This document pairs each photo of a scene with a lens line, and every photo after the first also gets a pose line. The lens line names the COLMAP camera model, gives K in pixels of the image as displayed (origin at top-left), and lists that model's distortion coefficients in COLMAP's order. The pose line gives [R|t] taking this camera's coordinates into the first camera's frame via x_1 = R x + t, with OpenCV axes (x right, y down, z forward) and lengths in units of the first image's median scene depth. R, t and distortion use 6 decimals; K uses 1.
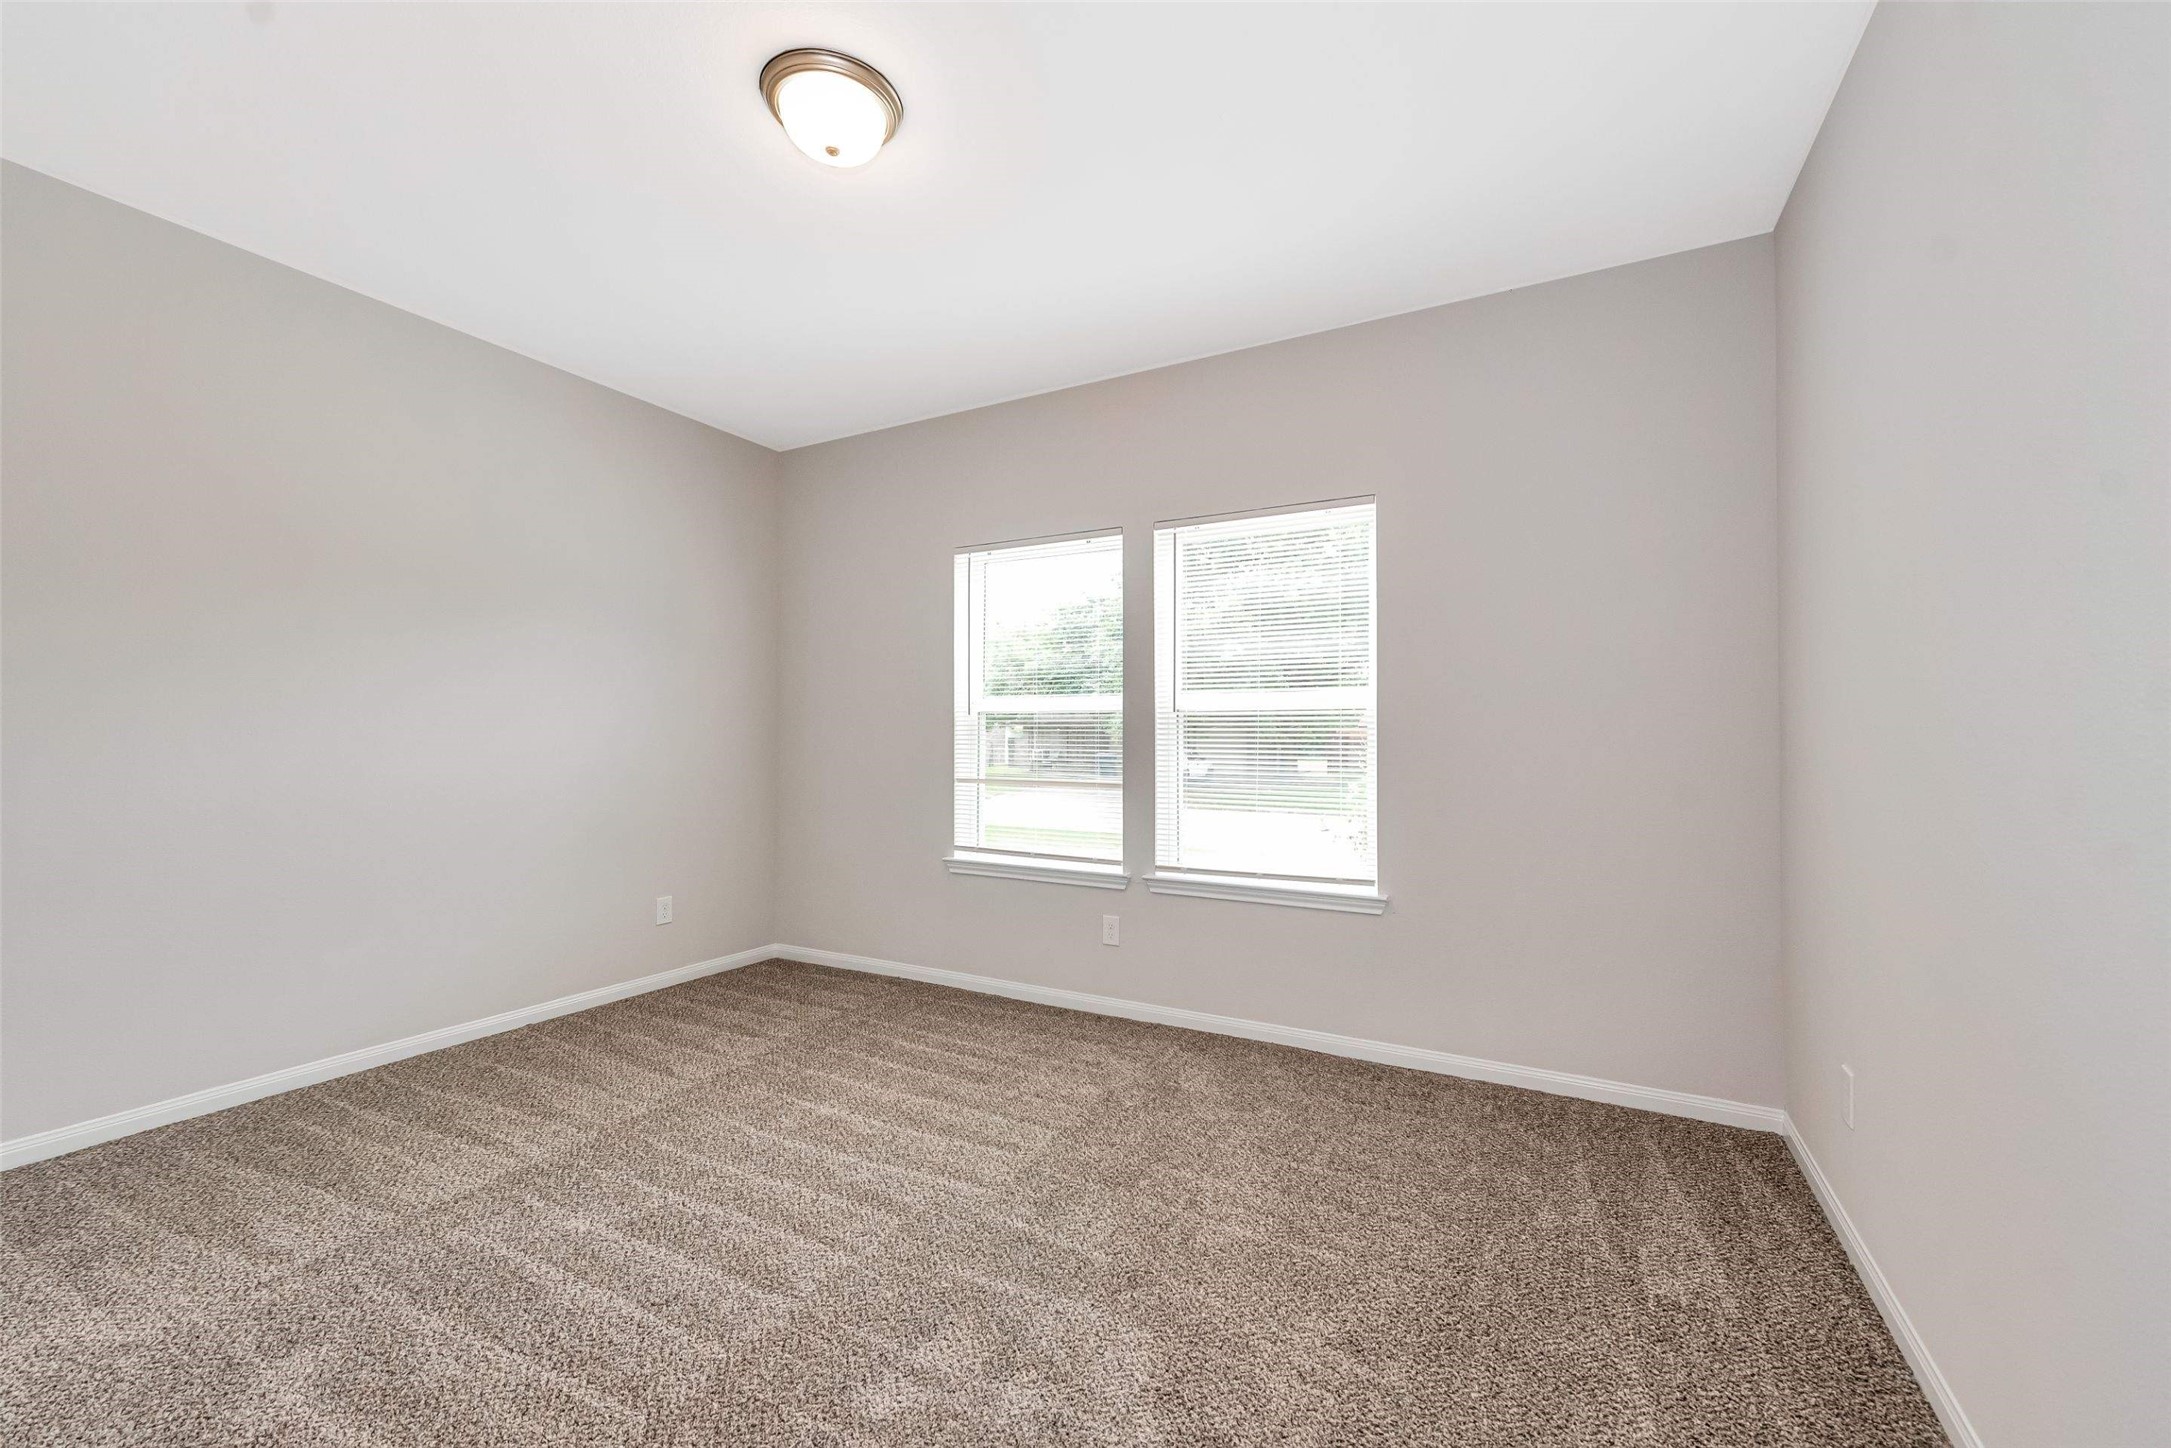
lens RADIAL K [[907.1, 0, 1067.8], [0, 907.1, 719.2], [0, 0, 1]] dist [-0.002240, -0.000095]
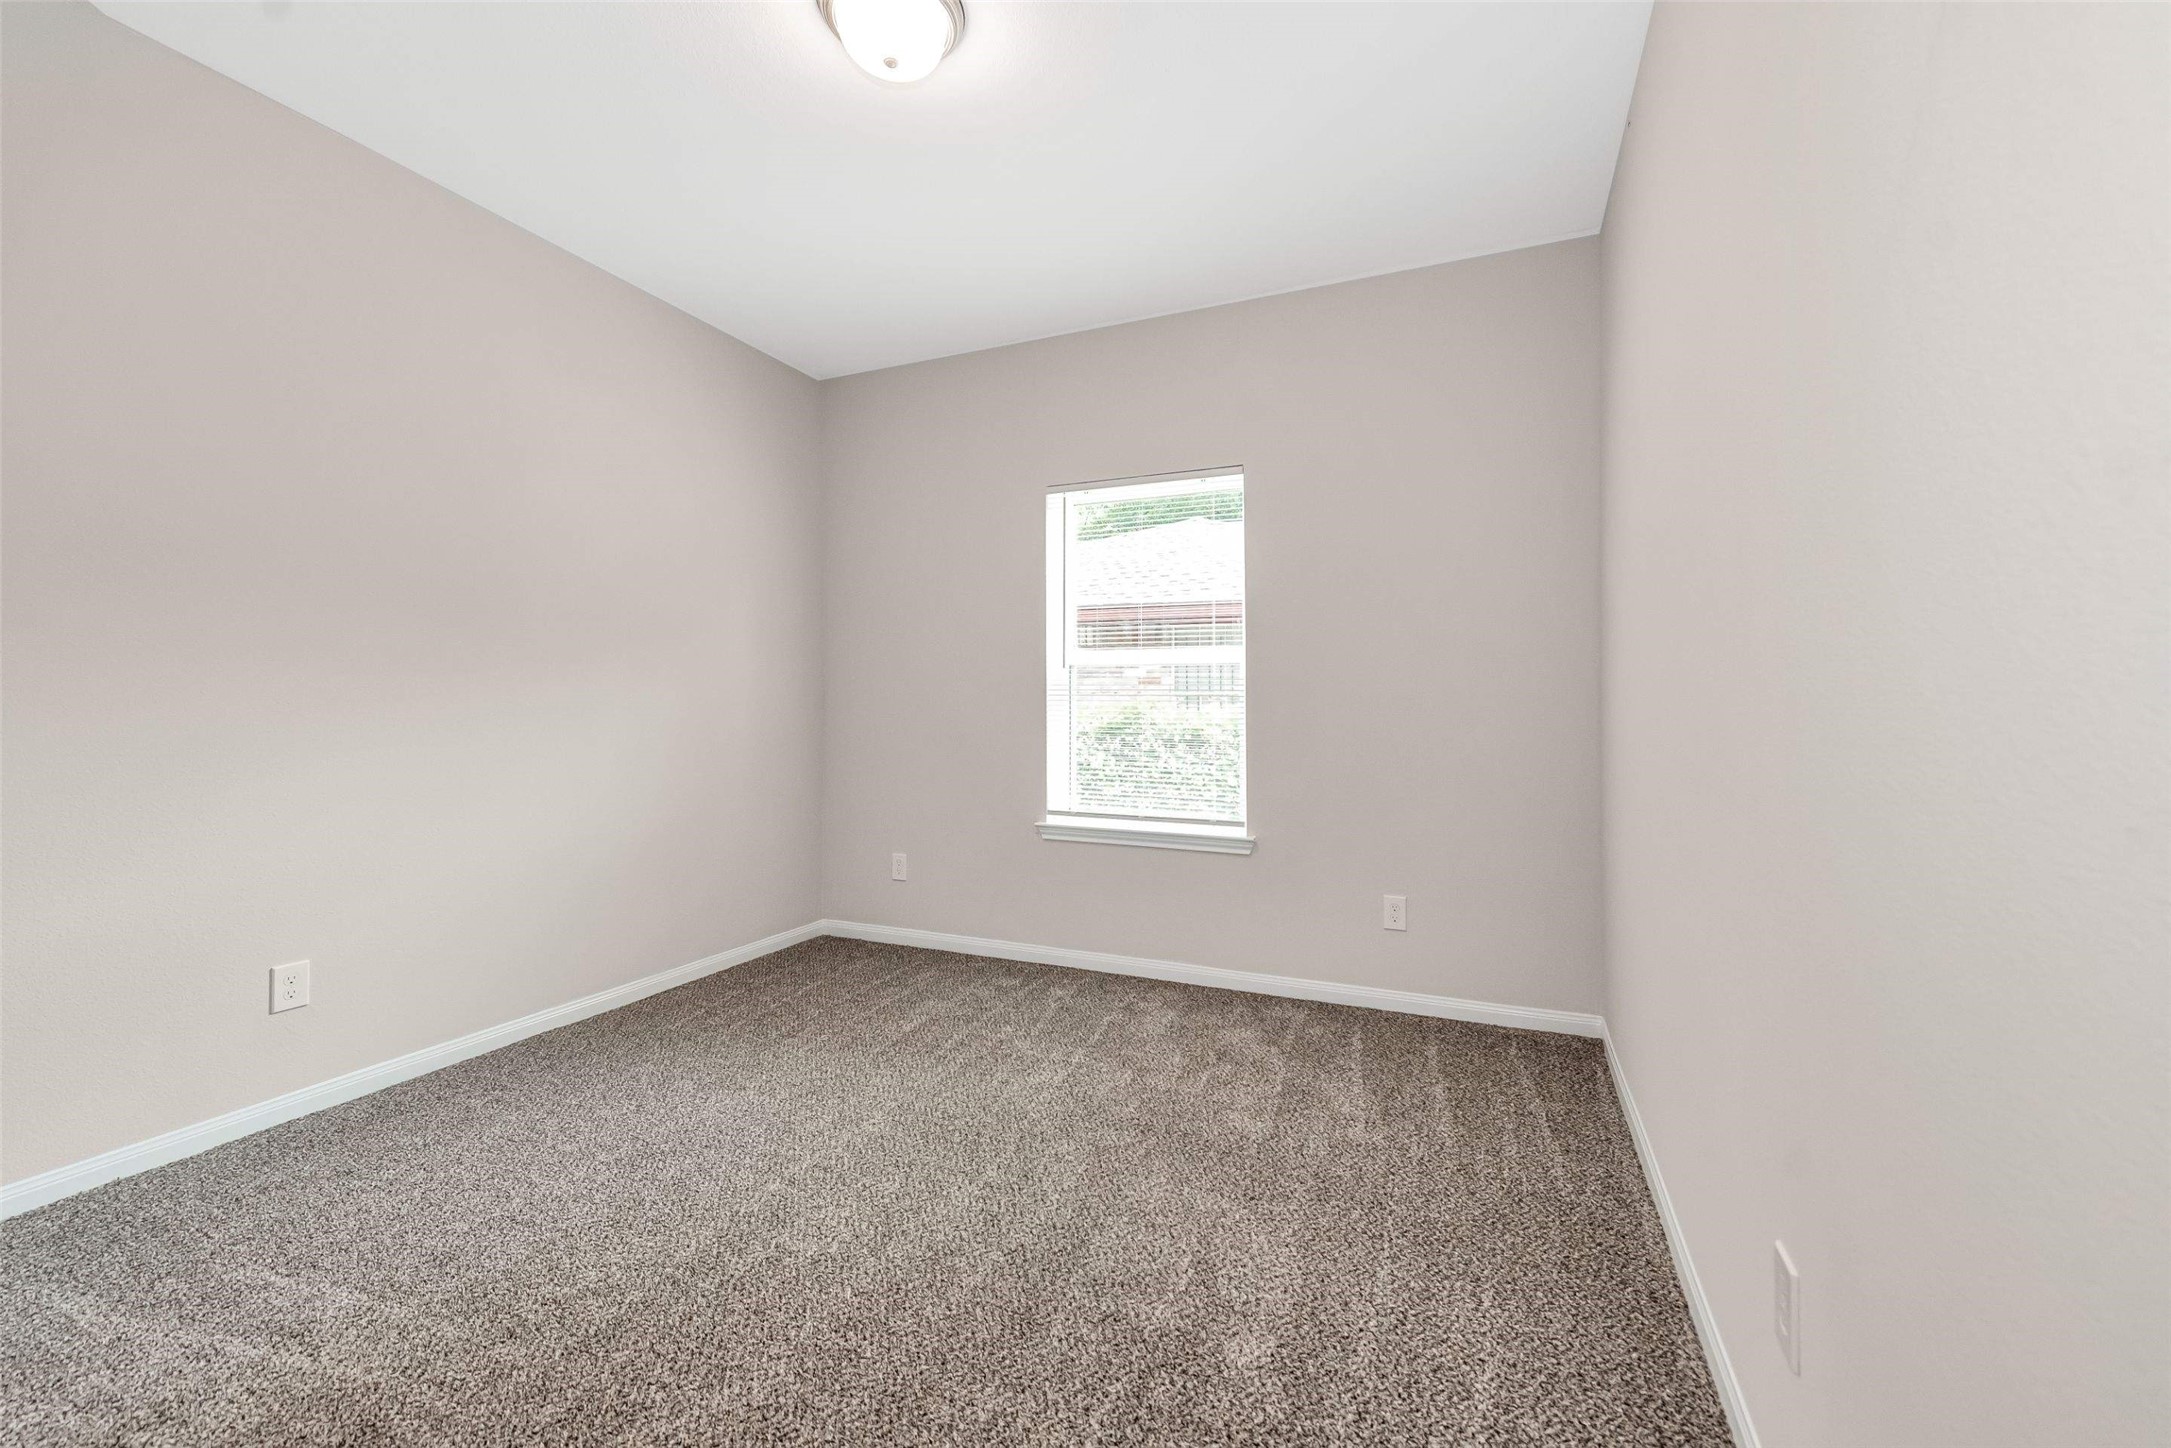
lens RADIAL K [[847.8, 0, 1018.0], [0, 847.8, 684.4], [0, 0, 1]] dist [0.002761, -0.000228]
pose [[0.992973, -0.005487, 0.118217, -0.215010], [0.004230, 0.999932, 0.010877, 0.001246], [-0.118268, -0.010301, 0.992928, 0.122944]]
